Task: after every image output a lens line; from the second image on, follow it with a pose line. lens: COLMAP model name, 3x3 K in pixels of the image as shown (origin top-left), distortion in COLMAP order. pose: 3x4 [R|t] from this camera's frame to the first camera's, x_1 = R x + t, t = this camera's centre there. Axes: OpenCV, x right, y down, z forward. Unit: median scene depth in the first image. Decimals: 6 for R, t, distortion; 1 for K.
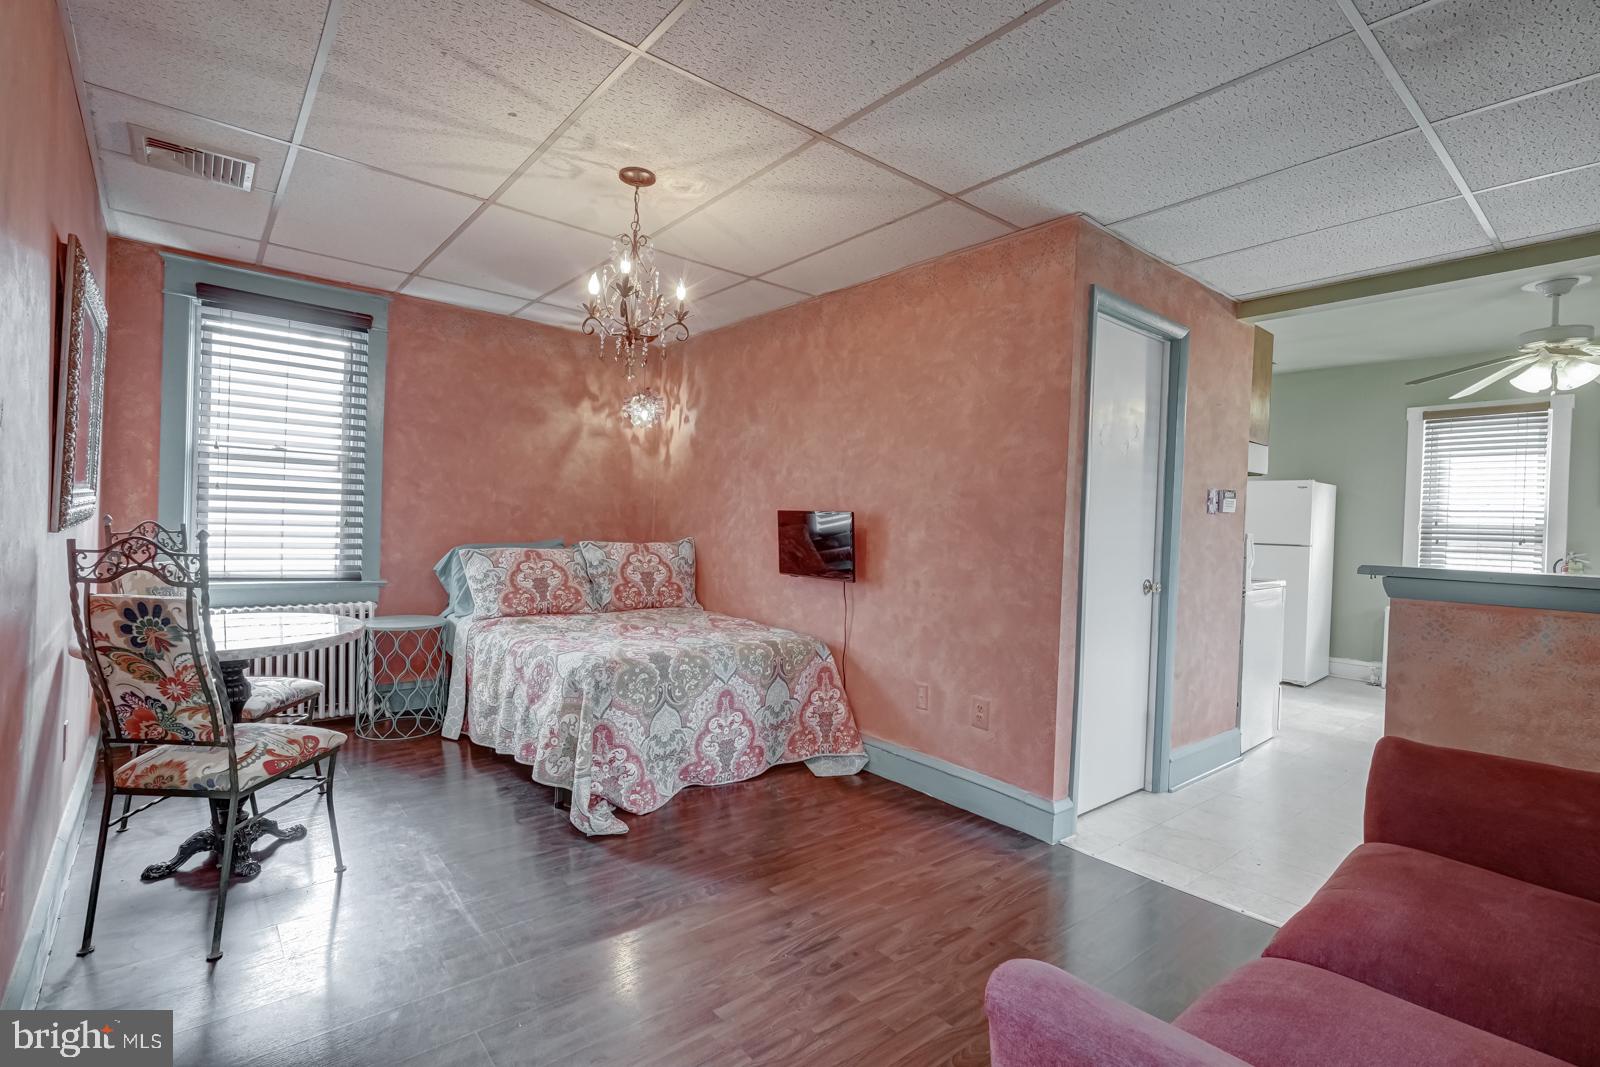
lens RADIAL K [[750.1, 0, 800.0], [0, 750.1, 533.5], [0, 0, 1]] dist [-0.000850, -0.000087]
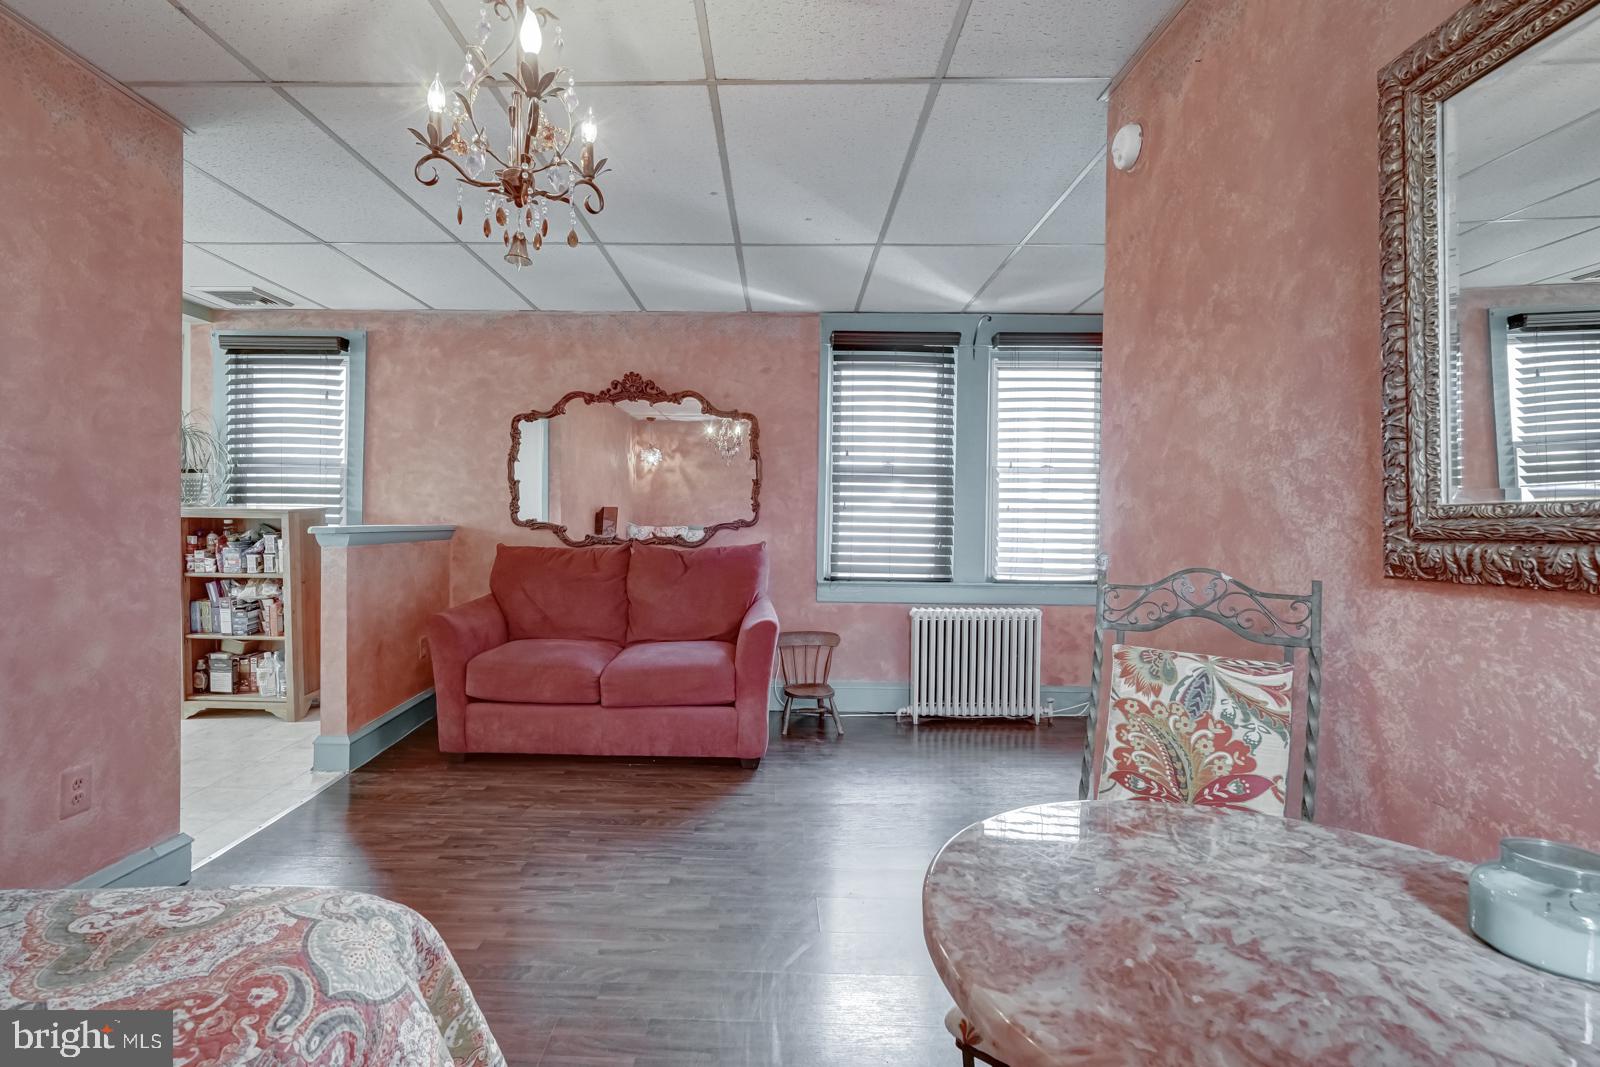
lens RADIAL K [[731.8, 0, 800.0], [0, 731.8, 533.5], [0, 0, 1]] dist [-0.002096, -0.000128]
pose [[-0.791763, -0.056070, 0.608249, -0.504306], [-0.028484, 0.998084, 0.054928, -0.028953], [-0.610164, 0.026165, -0.791843, 0.894220]]
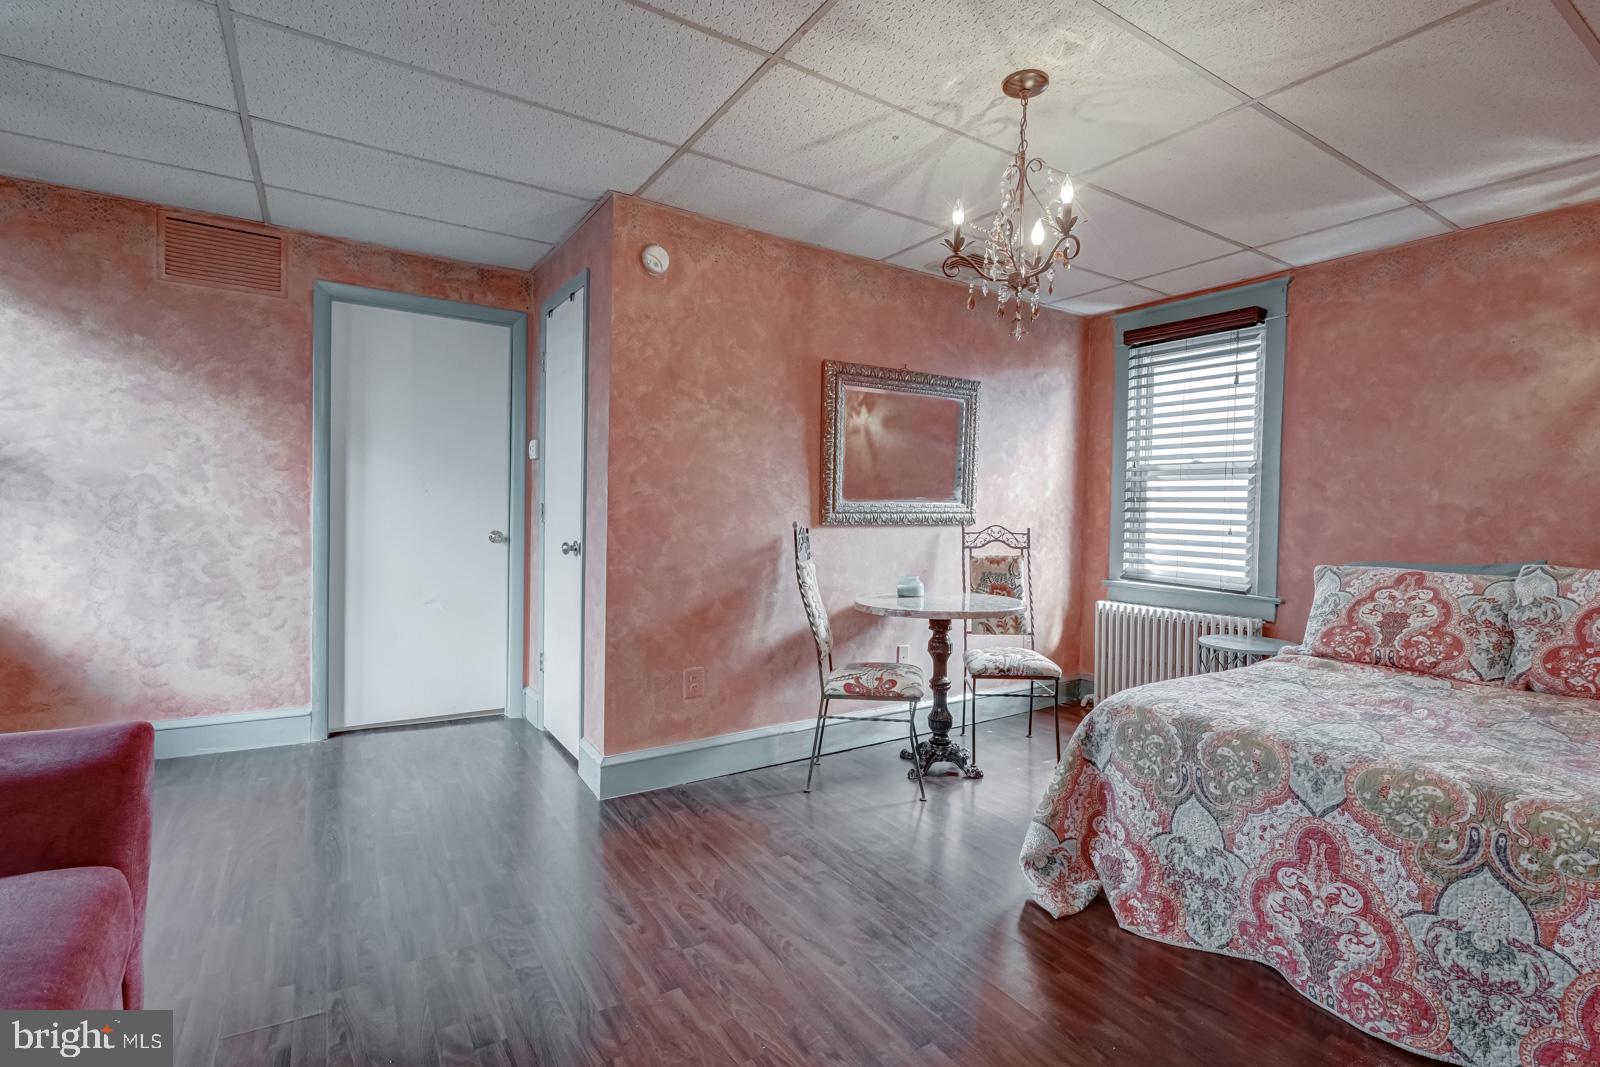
lens RADIAL K [[731.8, 0, 800.0], [0, 731.8, 533.5], [0, 0, 1]] dist [-0.002096, -0.000128]
pose [[-0.109233, -0.006257, -0.993997, 0.400332], [-0.039887, 0.999202, -0.001907, 0.011719], [0.993216, 0.039439, -0.109395, 0.591123]]
